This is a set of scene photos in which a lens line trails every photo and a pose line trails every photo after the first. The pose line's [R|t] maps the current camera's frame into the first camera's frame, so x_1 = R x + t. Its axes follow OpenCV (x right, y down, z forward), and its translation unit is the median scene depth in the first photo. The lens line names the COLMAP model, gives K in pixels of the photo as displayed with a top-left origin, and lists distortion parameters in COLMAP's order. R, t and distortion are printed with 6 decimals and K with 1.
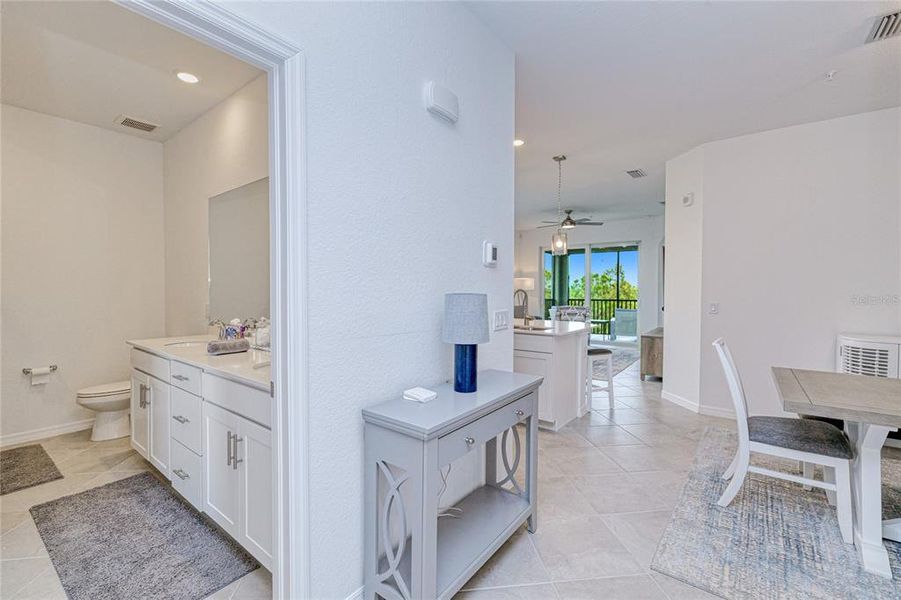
lens RADIAL K [[374.7, 0, 461.6], [0, 374.7, 295.9], [0, 0, 1]] dist [-0.000124, -0.000050]
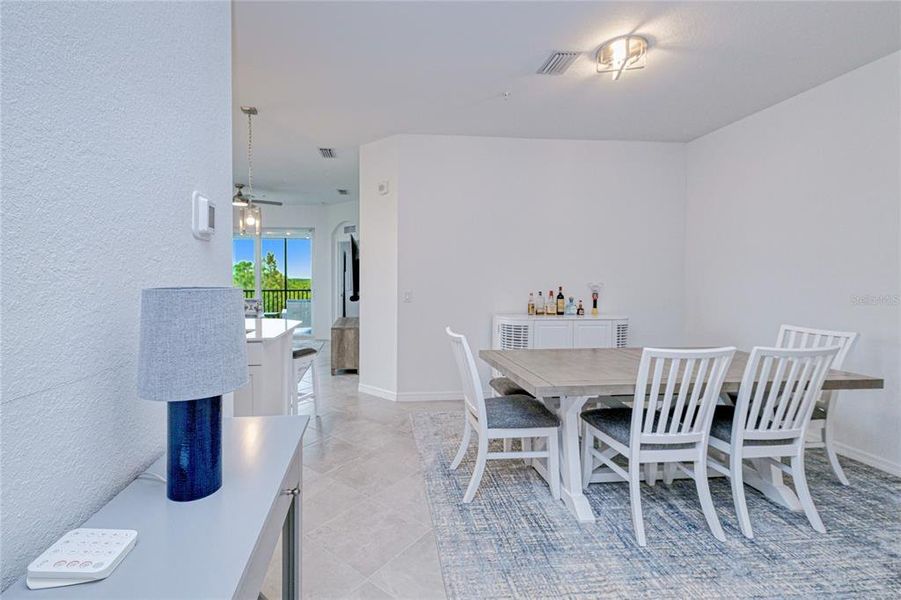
lens RADIAL K [[393.2, 0, 400.9], [0, 393.2, 287.5], [0, 0, 1]] dist [-0.001394, -0.000328]
pose [[0.751709, -0.017543, 0.659262, -0.046746], [0.014720, 0.999843, 0.009821, -0.003014], [-0.659331, 0.002322, 0.751849, 0.179468]]
